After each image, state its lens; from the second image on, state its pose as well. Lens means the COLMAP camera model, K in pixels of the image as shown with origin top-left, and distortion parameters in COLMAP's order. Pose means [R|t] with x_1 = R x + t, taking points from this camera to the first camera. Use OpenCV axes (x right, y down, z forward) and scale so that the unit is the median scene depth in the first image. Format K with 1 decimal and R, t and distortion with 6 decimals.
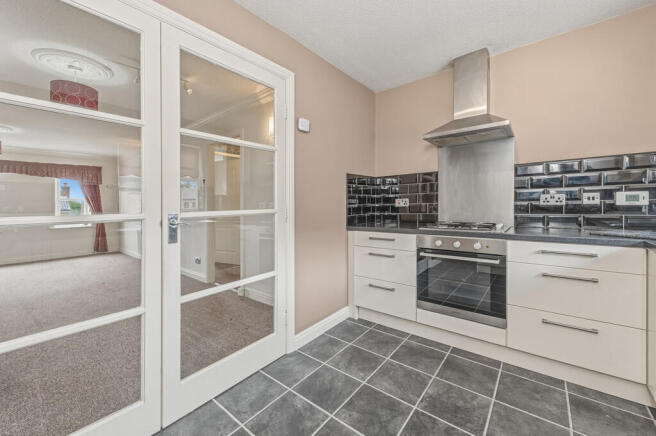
lens RADIAL K [[261.3, 0, 316.3], [0, 261.3, 209.1], [0, 0, 1]] dist [0.012824, -0.000009]
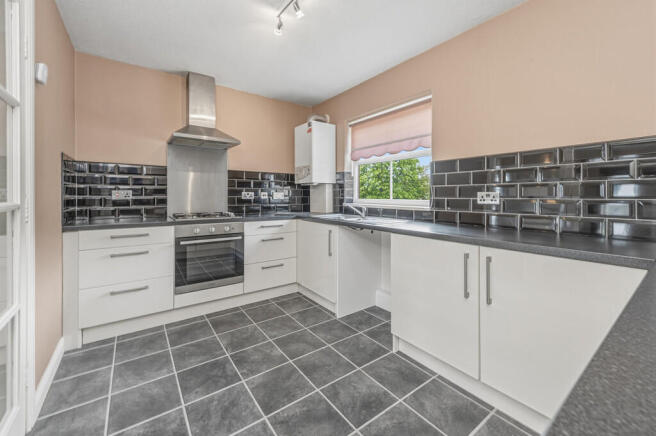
lens RADIAL K [[267.5, 0, 328.9], [0, 267.5, 203.1], [0, 0, 1]] dist [-0.000907, -0.000301]
pose [[0.243598, -0.005761, 0.969859, -0.533824], [0.007059, 0.999966, 0.004167, 0.005820], [-0.969851, 0.005832, 0.243630, 0.137964]]
